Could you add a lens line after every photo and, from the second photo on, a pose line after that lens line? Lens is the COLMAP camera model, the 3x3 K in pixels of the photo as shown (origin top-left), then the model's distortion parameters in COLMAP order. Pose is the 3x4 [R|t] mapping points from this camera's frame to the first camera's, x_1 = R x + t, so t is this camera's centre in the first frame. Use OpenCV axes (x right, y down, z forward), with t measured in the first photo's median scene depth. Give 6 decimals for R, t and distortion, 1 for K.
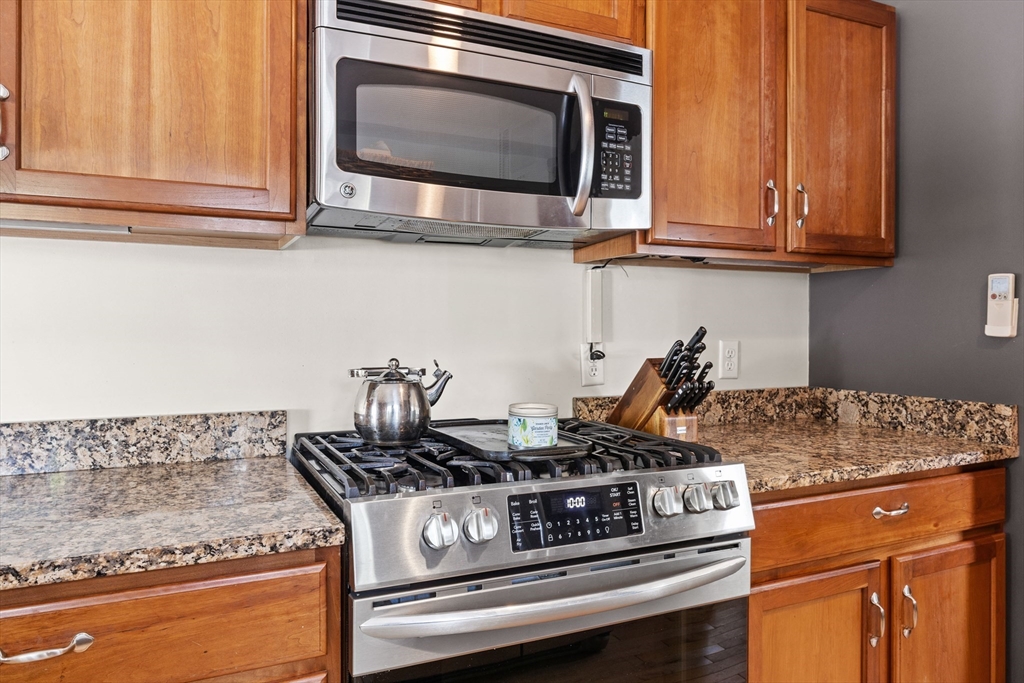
lens RADIAL K [[694.4, 0, 515.6], [0, 694.4, 335.3], [0, 0, 1]] dist [-0.010281, 0.001634]
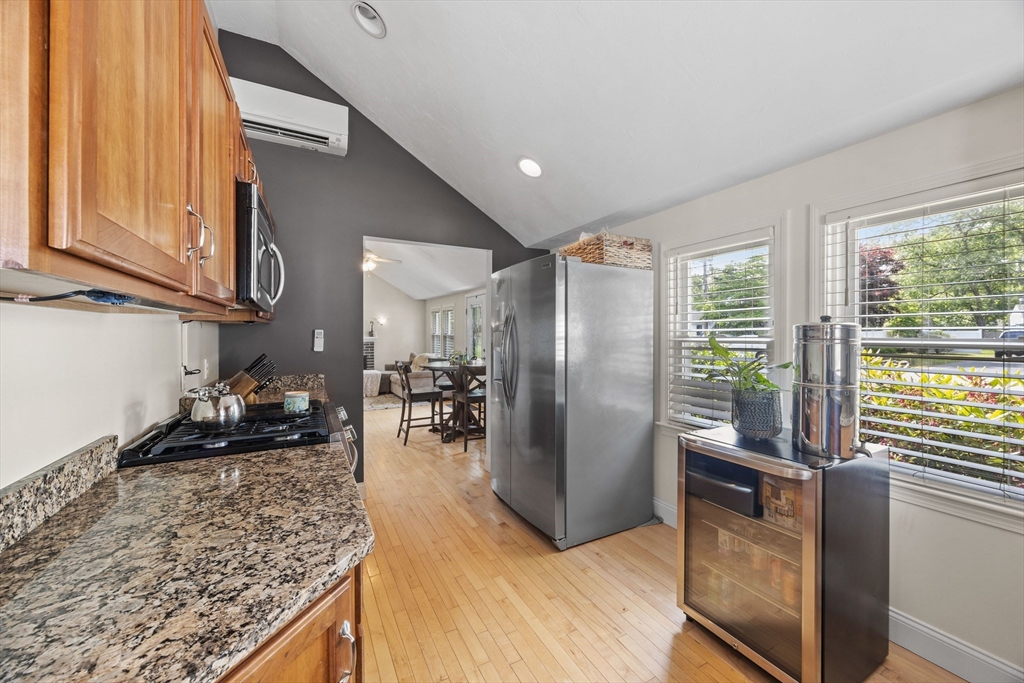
lens RADIAL K [[392.2, 0, 515.1], [0, 392.2, 332.7], [0, 0, 1]] dist [-0.002661, -0.000566]
pose [[-0.043055, -0.002731, 0.999069, -1.173441], [0.011140, 0.999933, 0.003214, -0.084615], [-0.999011, 0.011268, -0.043022, 0.286523]]
